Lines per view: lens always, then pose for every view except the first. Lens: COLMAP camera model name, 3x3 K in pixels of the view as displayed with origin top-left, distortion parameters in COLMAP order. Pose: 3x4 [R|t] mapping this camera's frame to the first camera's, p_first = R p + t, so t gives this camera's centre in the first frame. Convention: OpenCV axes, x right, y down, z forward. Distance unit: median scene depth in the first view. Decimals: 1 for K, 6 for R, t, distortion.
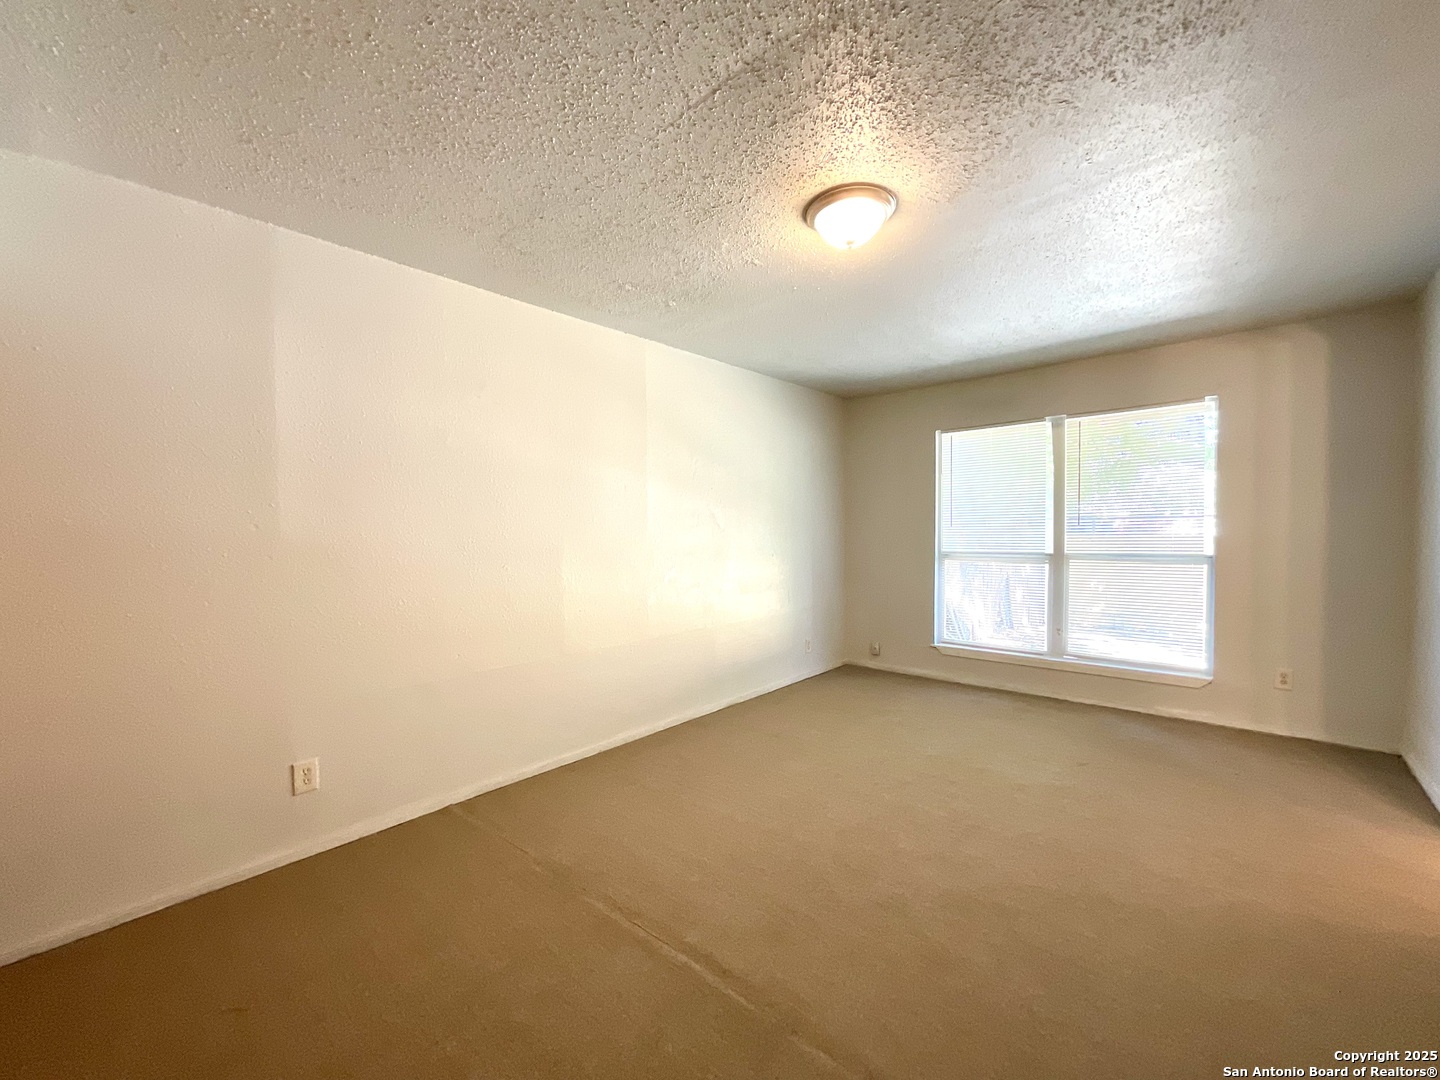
lens RADIAL K [[584.8, 0, 717.8], [0, 584.8, 539.2], [0, 0, 1]] dist [-0.003193, 0.002251]
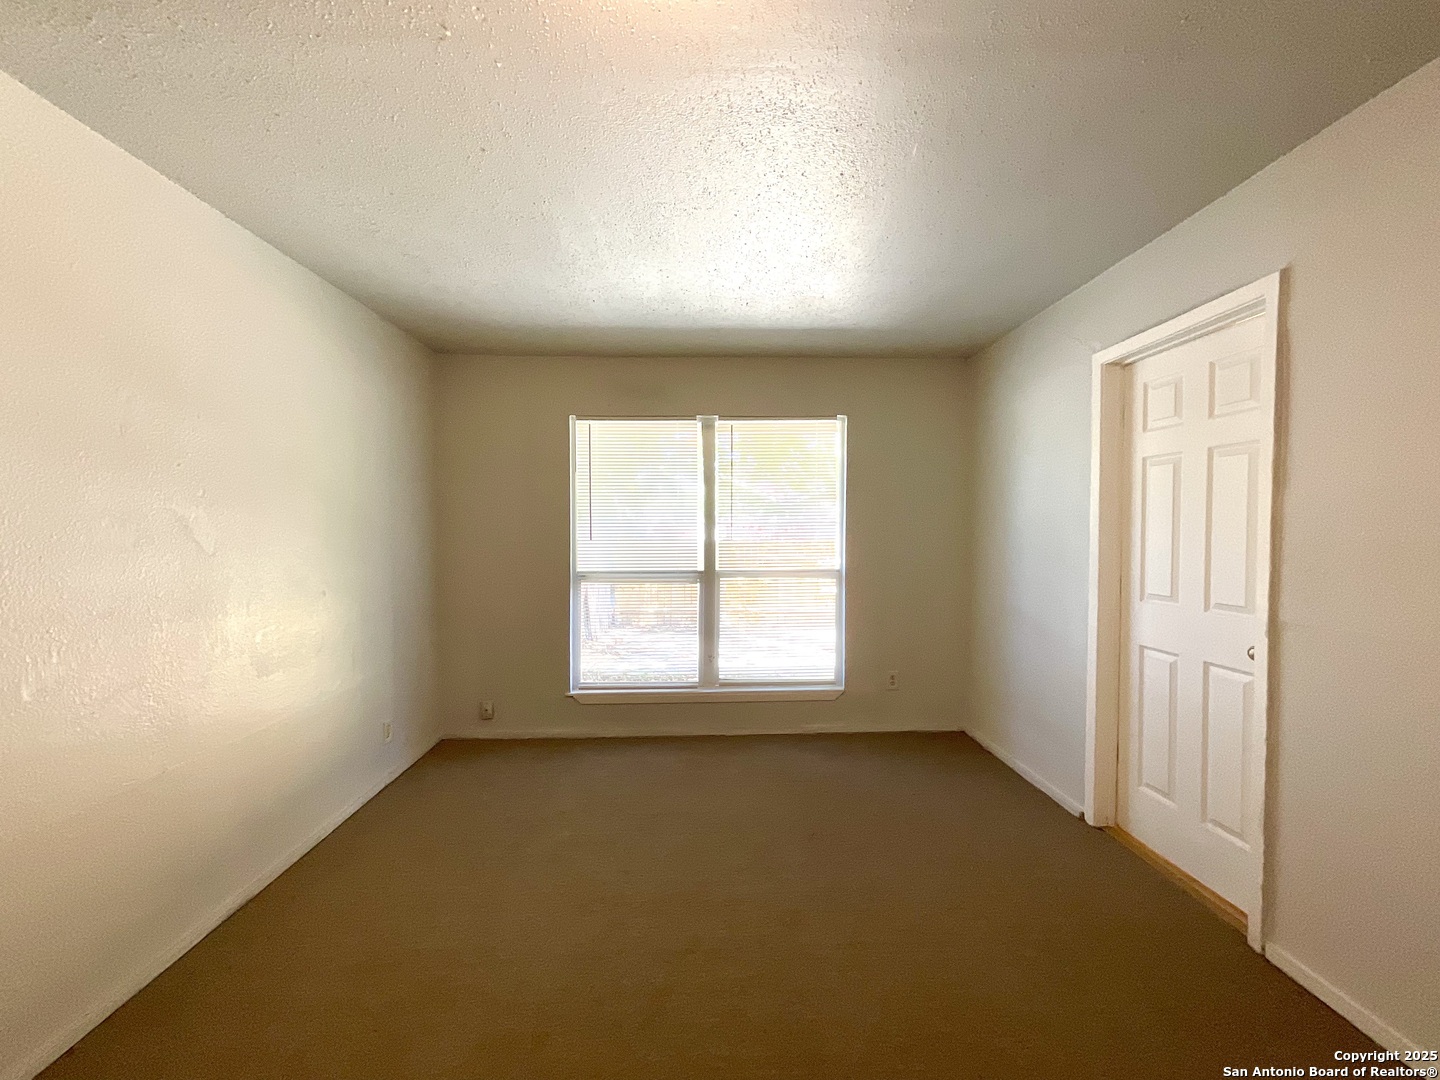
lens RADIAL K [[584.8, 0, 715.5], [0, 584.8, 541.3], [0, 0, 1]] dist [-0.003193, 0.002251]
pose [[0.717332, -0.010534, 0.696652, -0.031274], [0.007412, 0.999944, 0.007487, -0.027393], [-0.696692, -0.000207, 0.717371, 0.351539]]
